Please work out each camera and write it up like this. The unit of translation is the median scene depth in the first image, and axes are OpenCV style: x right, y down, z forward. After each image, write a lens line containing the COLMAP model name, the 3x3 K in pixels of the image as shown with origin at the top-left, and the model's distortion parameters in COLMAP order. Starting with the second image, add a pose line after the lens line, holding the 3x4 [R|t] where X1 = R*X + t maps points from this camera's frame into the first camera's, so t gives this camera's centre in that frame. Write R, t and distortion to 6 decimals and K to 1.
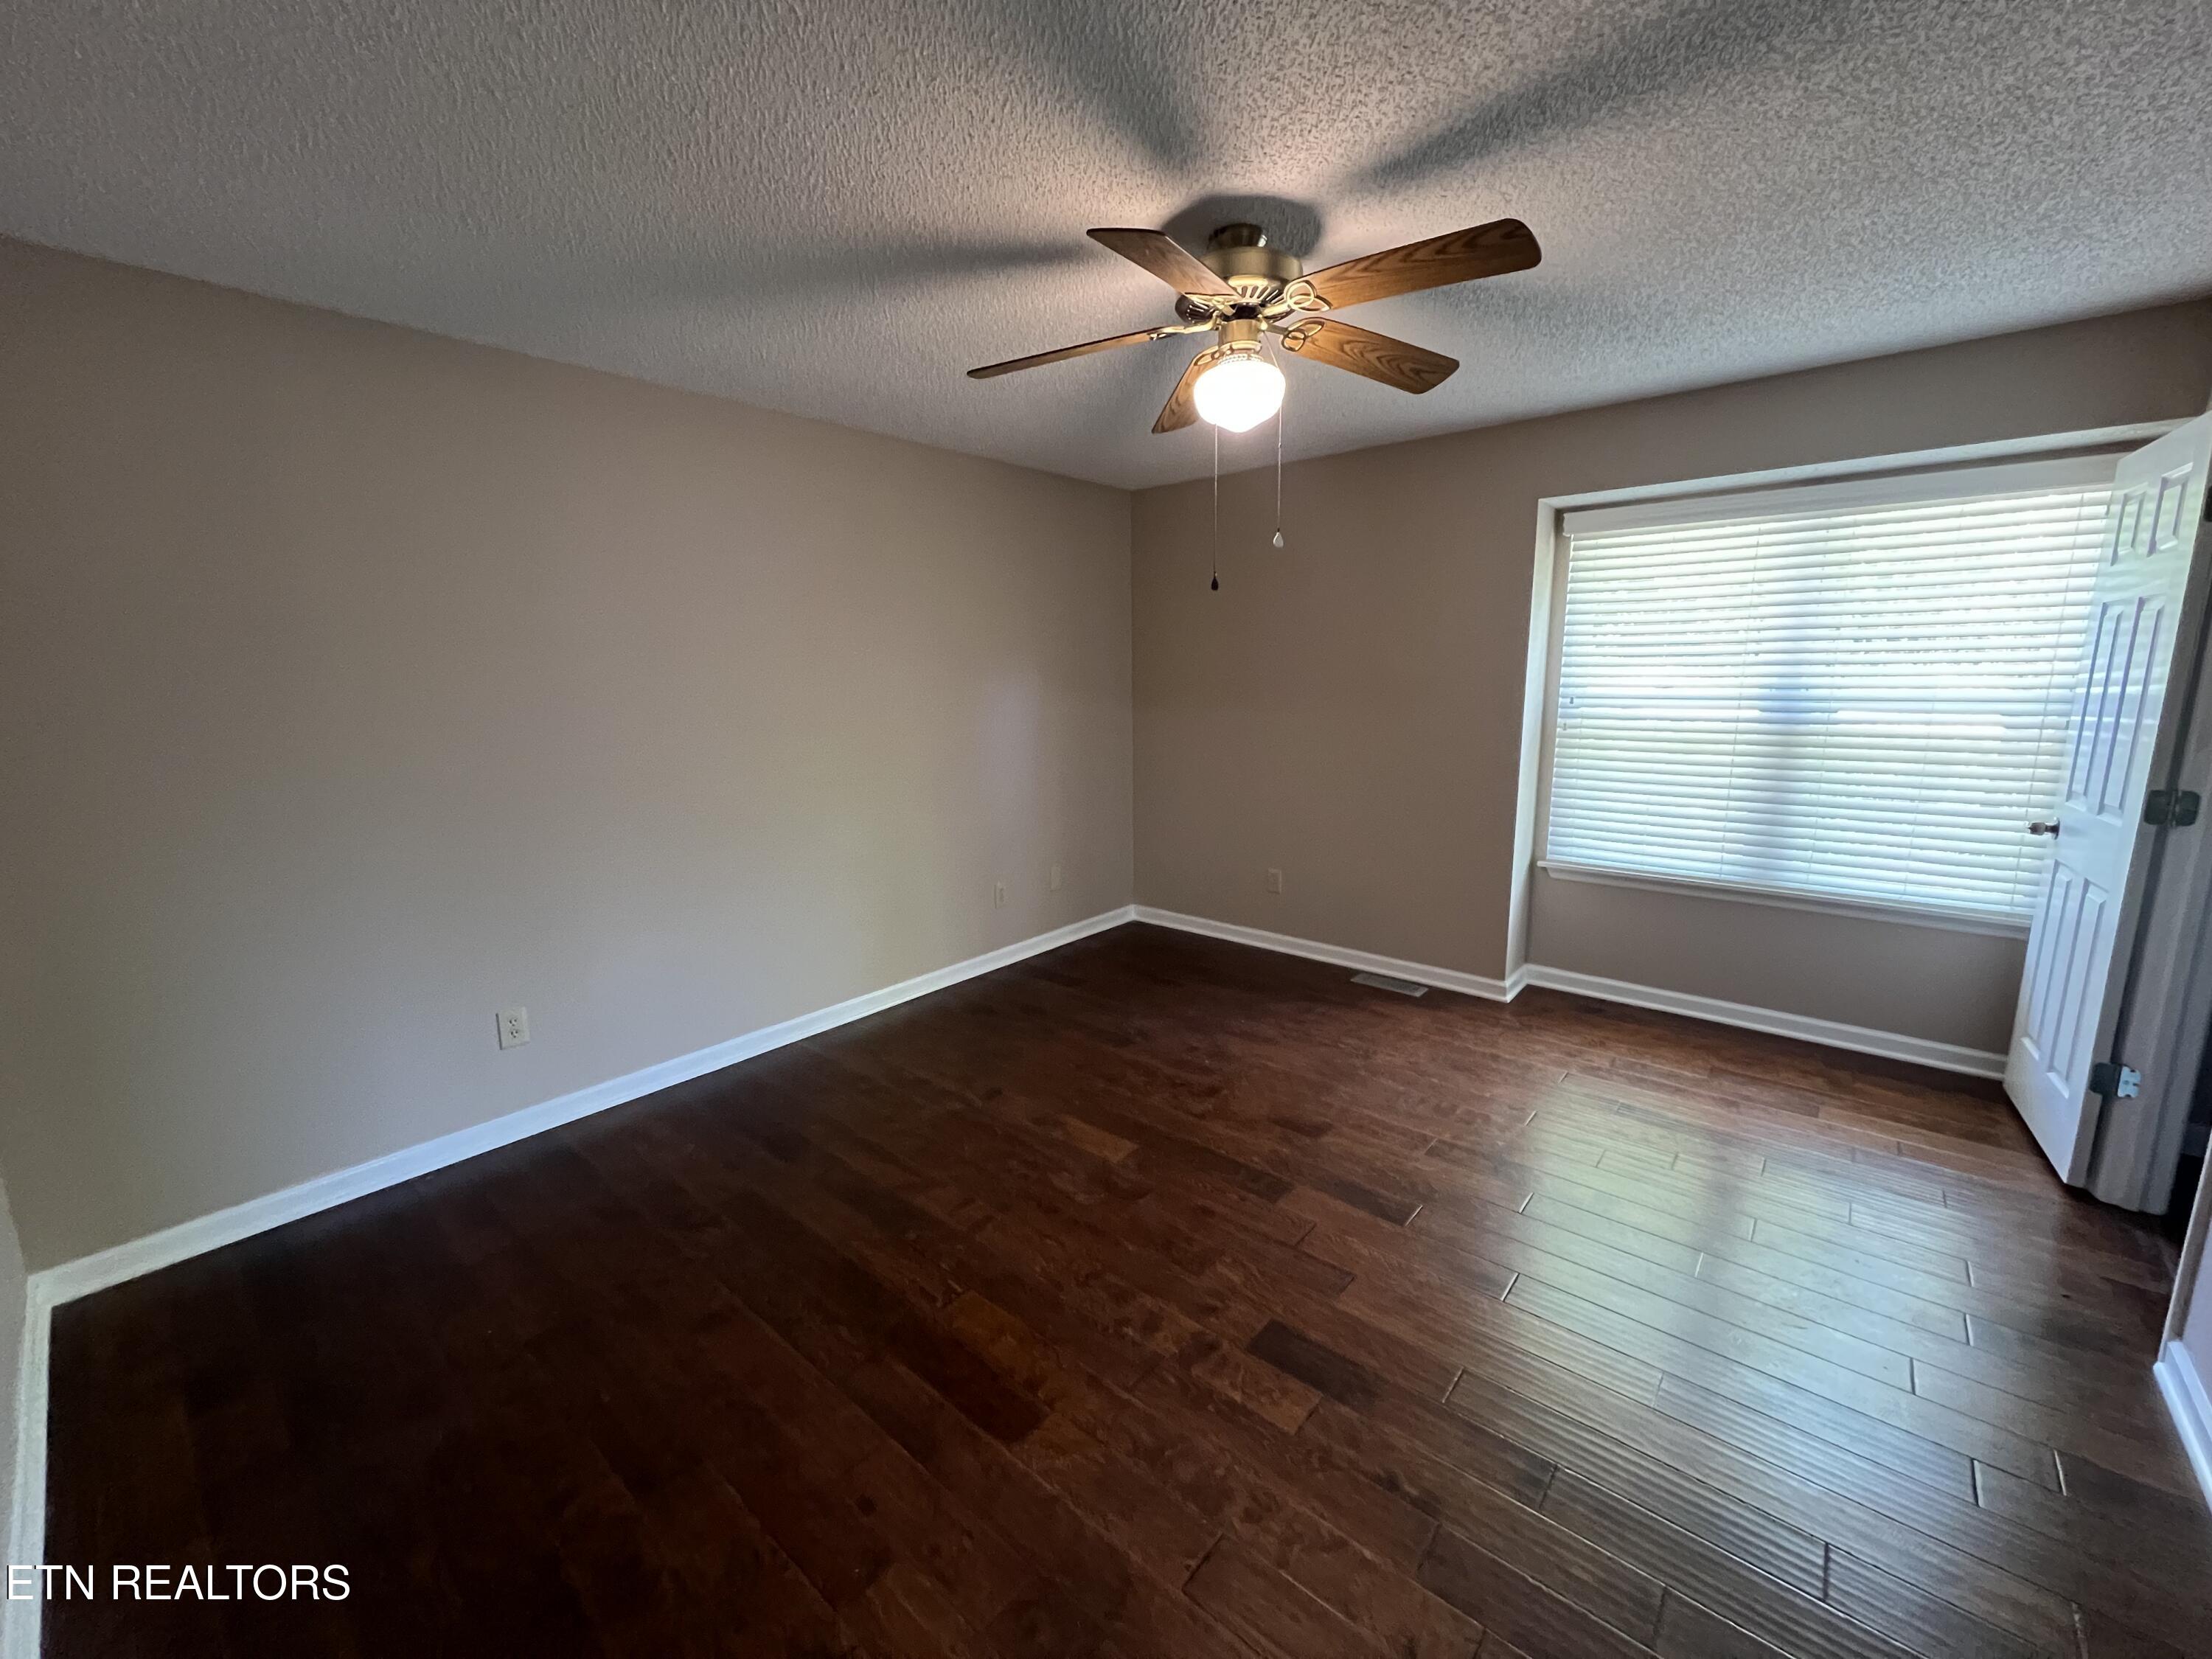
lens RADIAL K [[886.3, 0, 1105.3], [0, 886.3, 831.2], [0, 0, 1]] dist [0.000068, 0.000072]
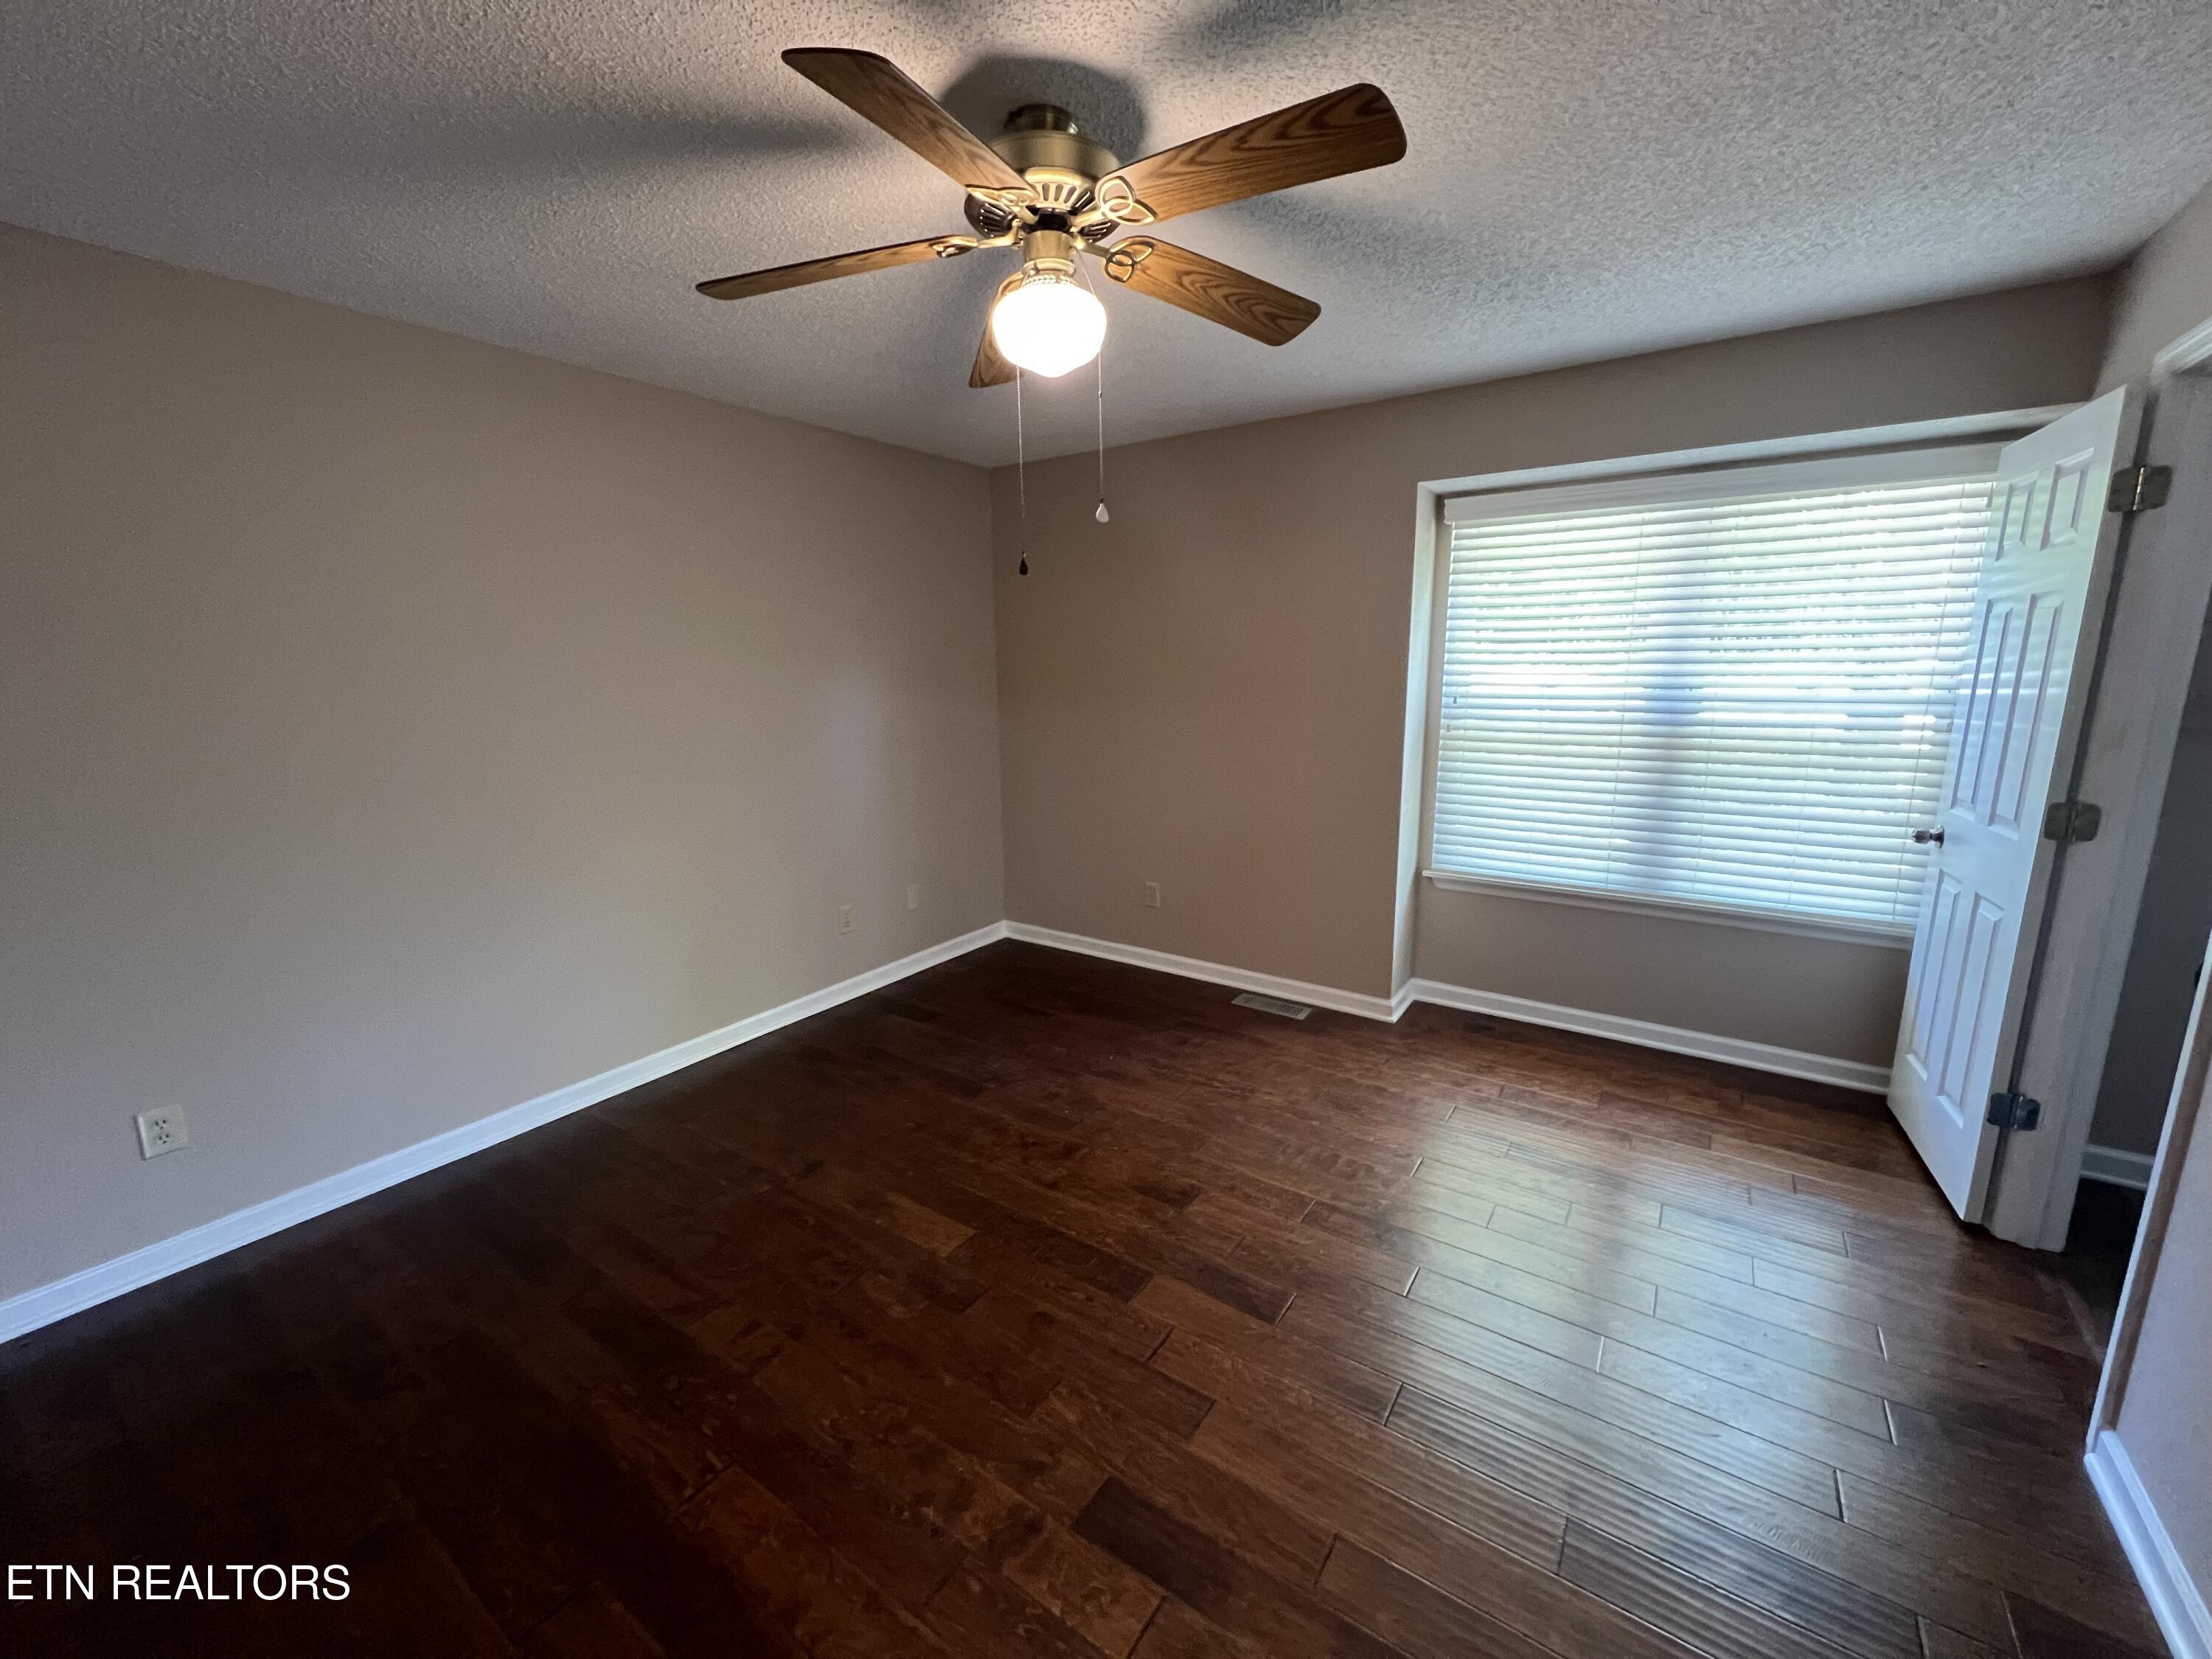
lens RADIAL K [[877.3, 0, 1106.2], [0, 877.3, 829.6], [0, 0, 1]] dist [0.002197, -0.000752]
pose [[0.994586, -0.018646, 0.102231, 0.089673], [0.017556, 0.999779, 0.011556, -0.040458], [-0.102424, -0.009699, 0.994694, 0.163721]]
